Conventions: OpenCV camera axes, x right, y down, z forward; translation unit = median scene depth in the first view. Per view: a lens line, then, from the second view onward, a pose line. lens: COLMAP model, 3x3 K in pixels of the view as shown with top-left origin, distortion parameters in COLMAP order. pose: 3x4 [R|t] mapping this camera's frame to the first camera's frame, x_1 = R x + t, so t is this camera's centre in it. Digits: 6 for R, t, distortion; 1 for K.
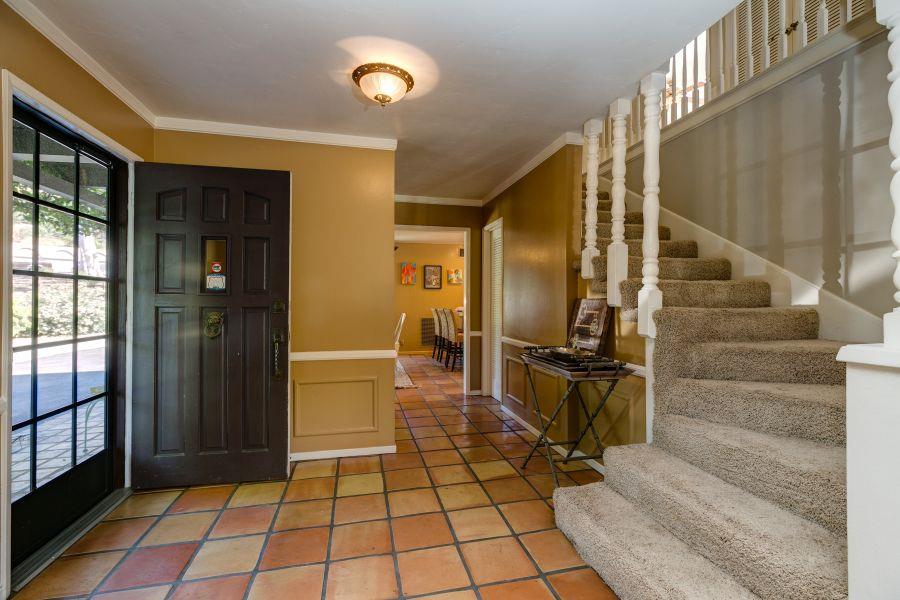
lens RADIAL K [[405.9, 0, 451.7], [0, 405.9, 298.4], [0, 0, 1]] dist [0.012285, -0.002036]
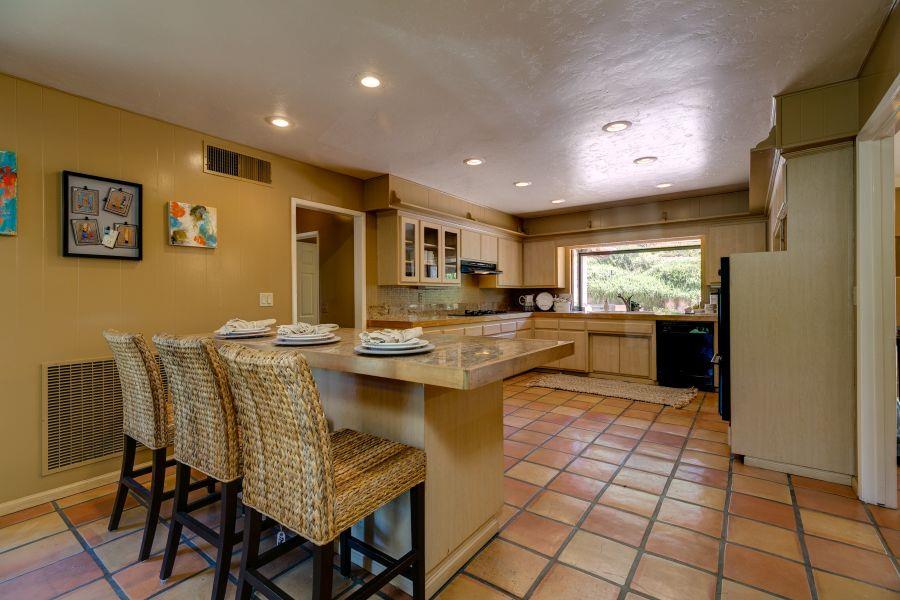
lens RADIAL K [[405.9, 0, 444.6], [0, 405.9, 294.5], [0, 0, 1]] dist [0.012285, -0.002036]
pose [[0.761986, -0.003214, 0.647585, -0.050611], [0.004928, 0.999988, -0.000836, 0.002800], [-0.647575, 0.003828, 0.761993, 0.623117]]
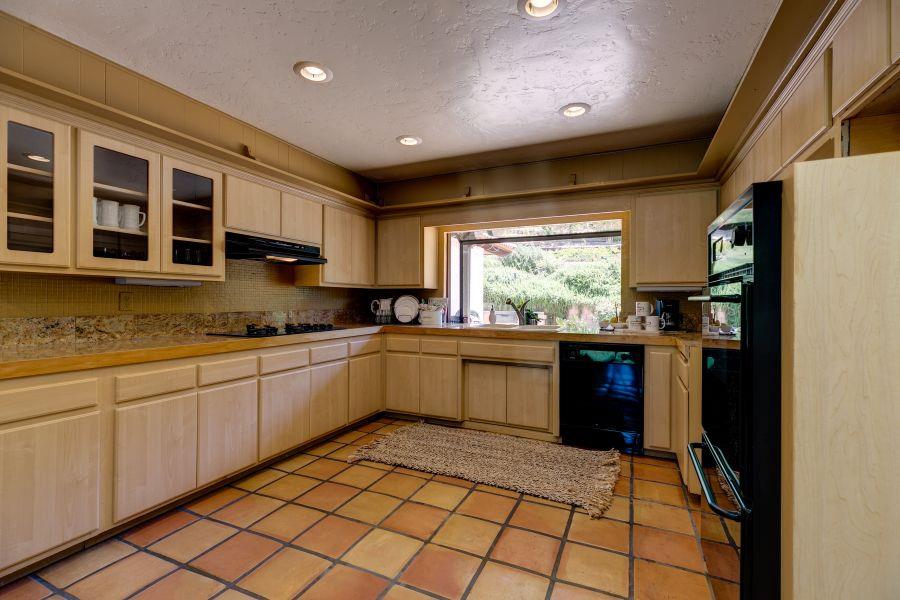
lens RADIAL K [[405.9, 0, 451.5], [0, 405.9, 299.8], [0, 0, 1]] dist [0.012285, -0.002036]
pose [[0.603251, 0.002678, 0.797547, 0.199618], [-0.006820, 0.999975, 0.001801, 0.003306], [-0.797522, -0.006525, 0.603254, 0.725767]]
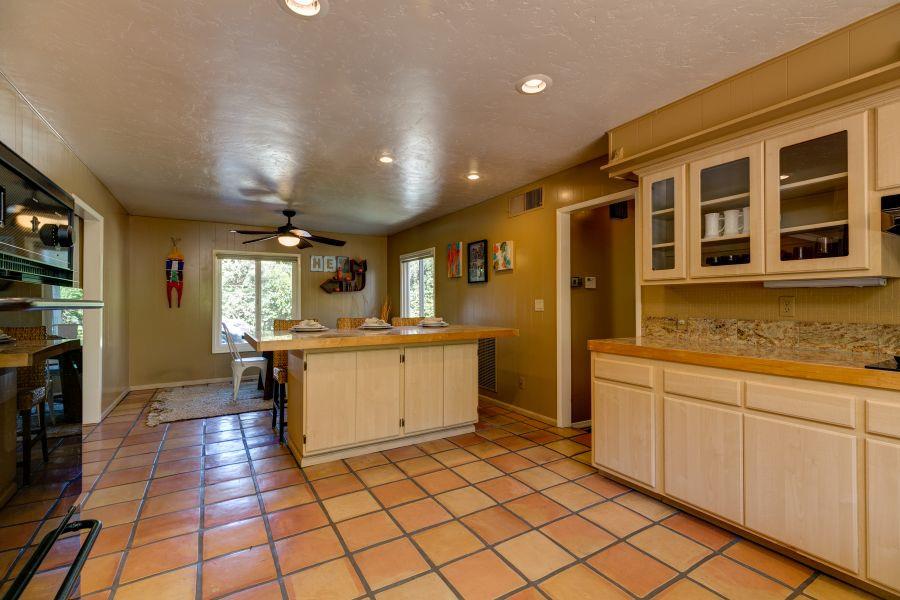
lens RADIAL K [[405.9, 0, 448.6], [0, 405.9, 299.9], [0, 0, 1]] dist [0.012285, -0.002036]
pose [[0.306402, -0.009008, -0.951860, 0.467762], [0.007398, 0.999948, -0.007081, 0.002744], [0.951874, -0.004872, 0.306452, 0.790544]]
